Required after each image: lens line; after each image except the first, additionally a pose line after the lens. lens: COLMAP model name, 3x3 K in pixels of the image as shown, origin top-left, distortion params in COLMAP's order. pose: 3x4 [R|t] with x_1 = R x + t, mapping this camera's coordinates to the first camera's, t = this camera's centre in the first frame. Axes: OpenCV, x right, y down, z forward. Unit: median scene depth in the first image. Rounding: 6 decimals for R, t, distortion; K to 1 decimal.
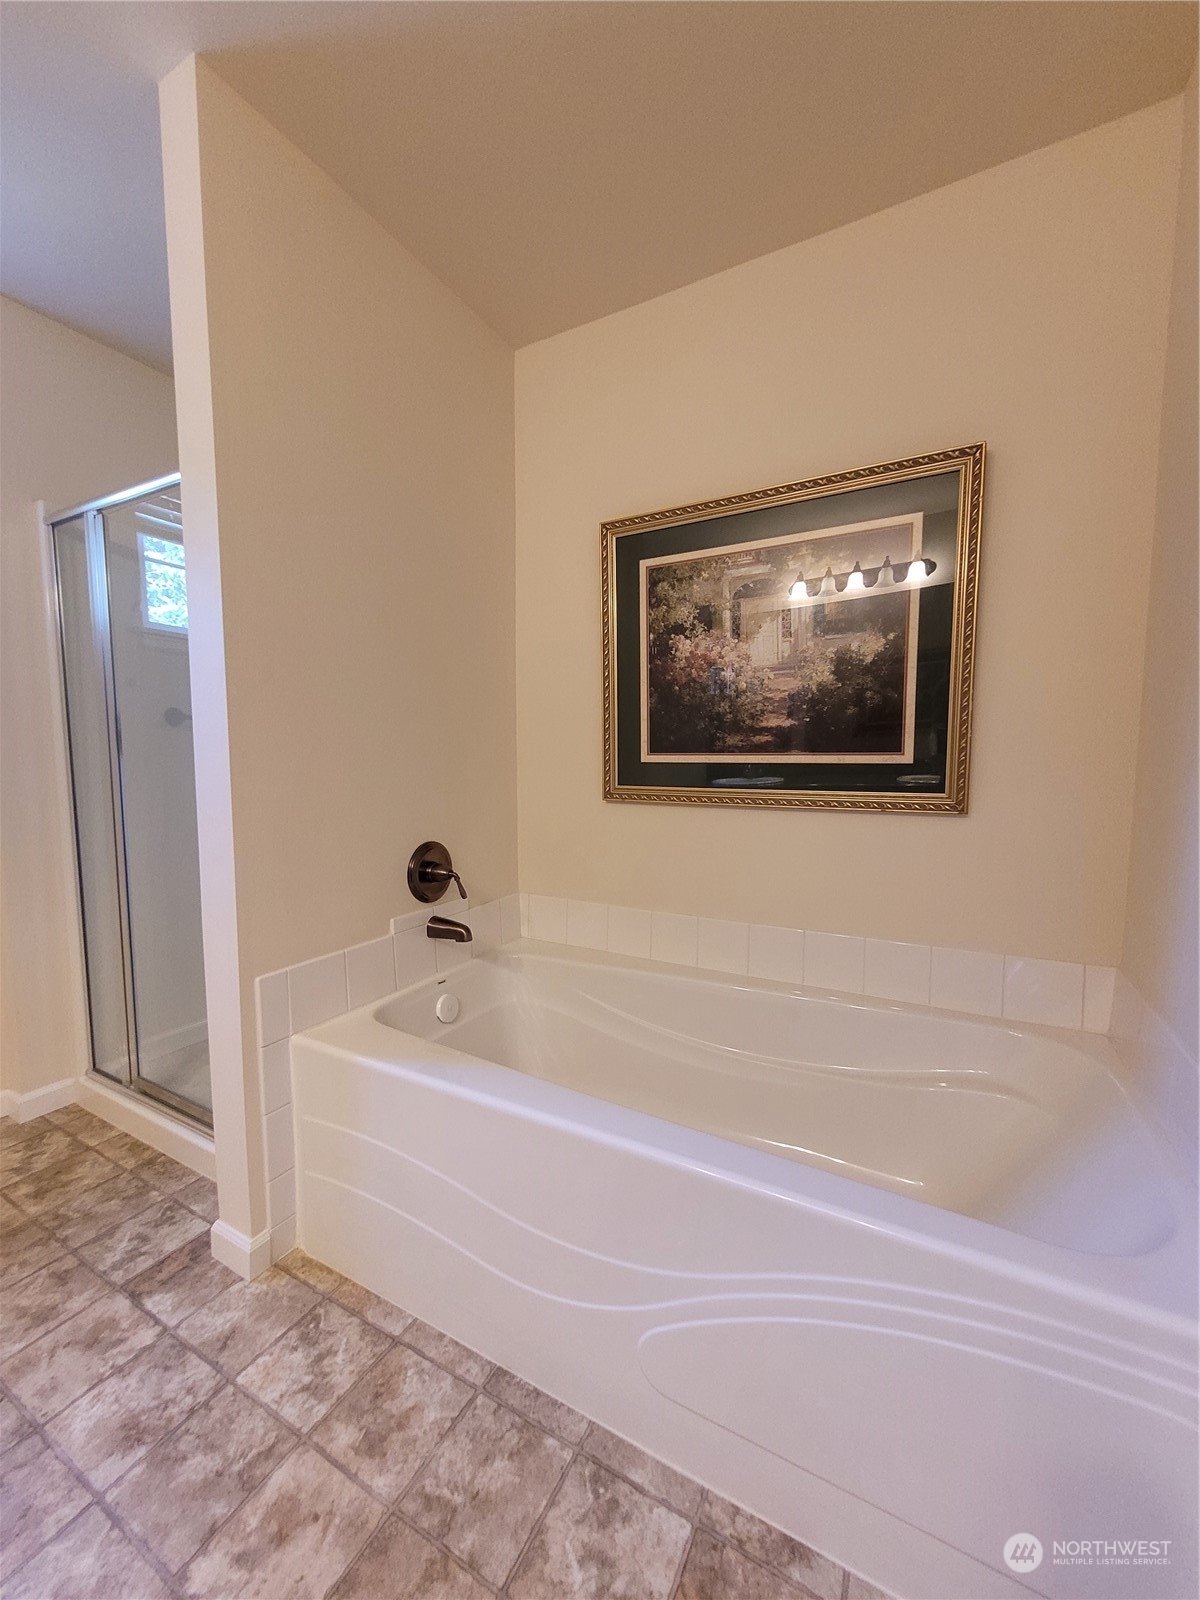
lens RADIAL K [[628.8, 0, 598.4], [0, 628.8, 808.1], [0, 0, 1]] dist [-0.000410, 0.001386]
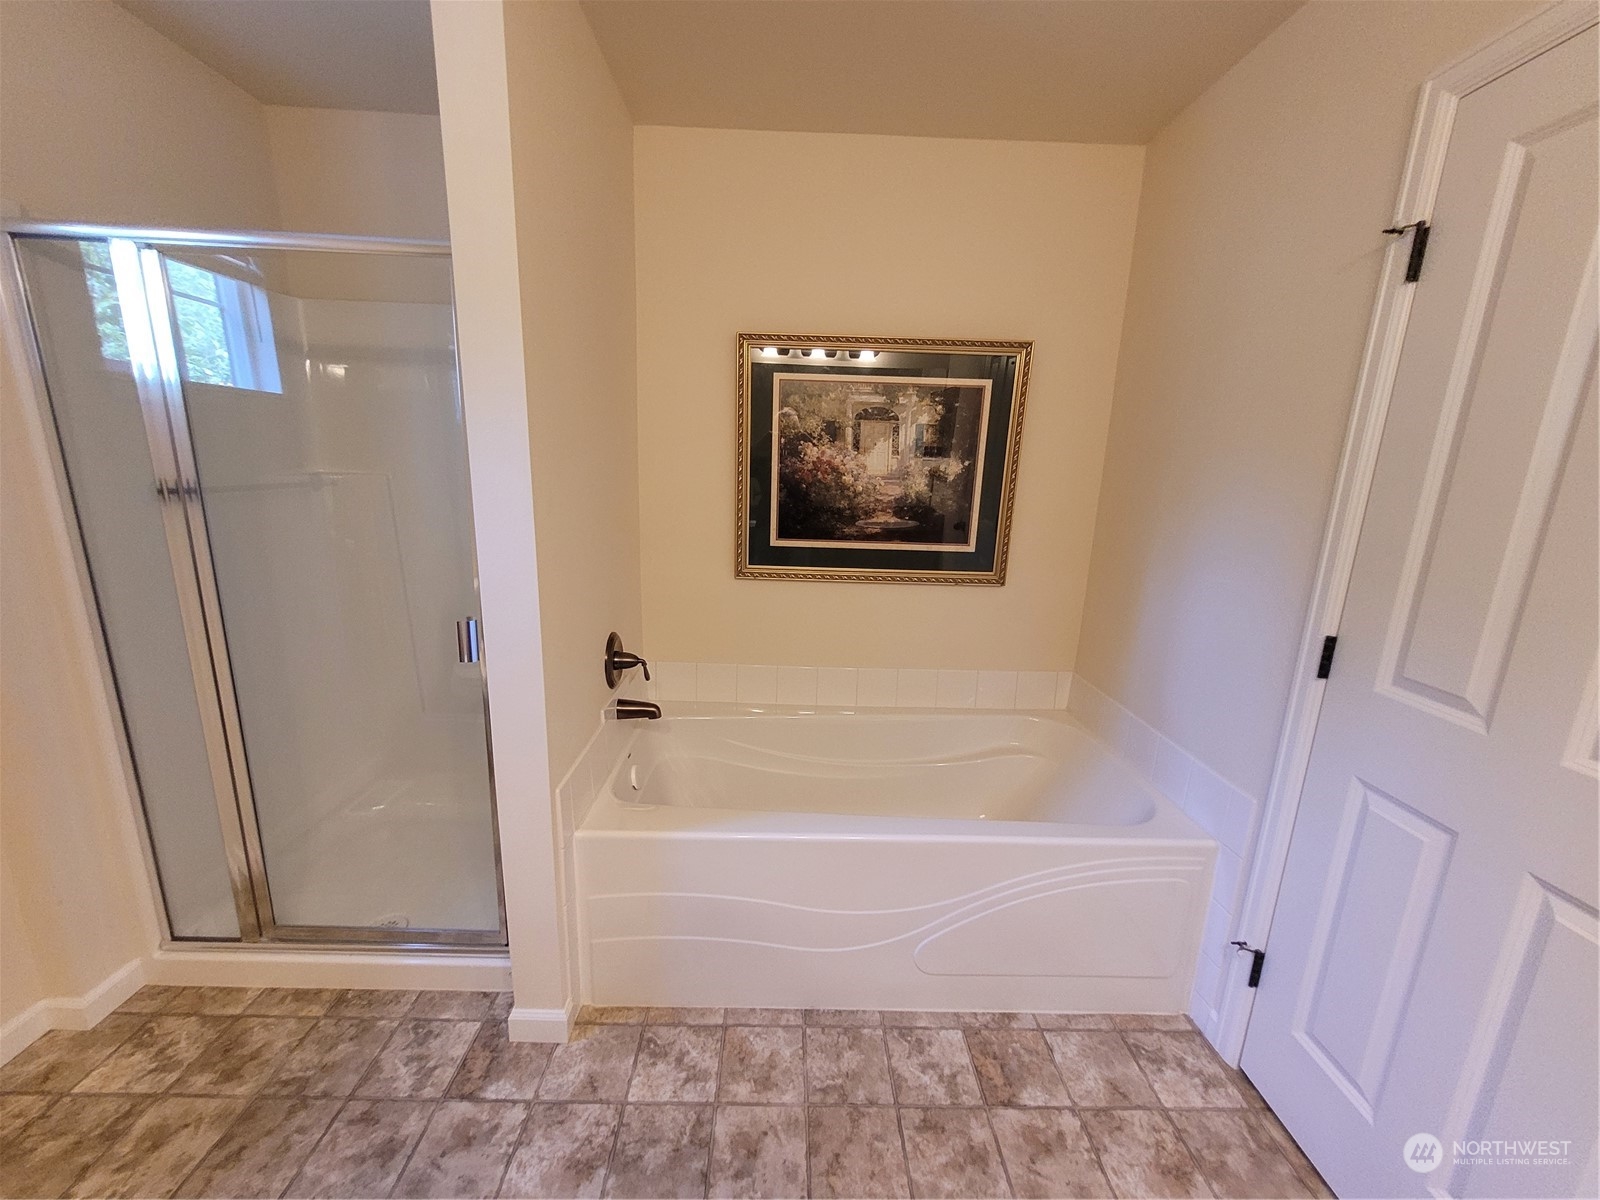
lens RADIAL K [[628.8, 0, 792.1], [0, 628.8, 604.7], [0, 0, 1]] dist [-0.000410, 0.001386]
pose [[0.870466, -0.081559, 0.485424, -0.667533], [0.011270, 0.989221, 0.145994, -0.188103], [-0.492099, -0.121612, 0.862003, -0.083088]]
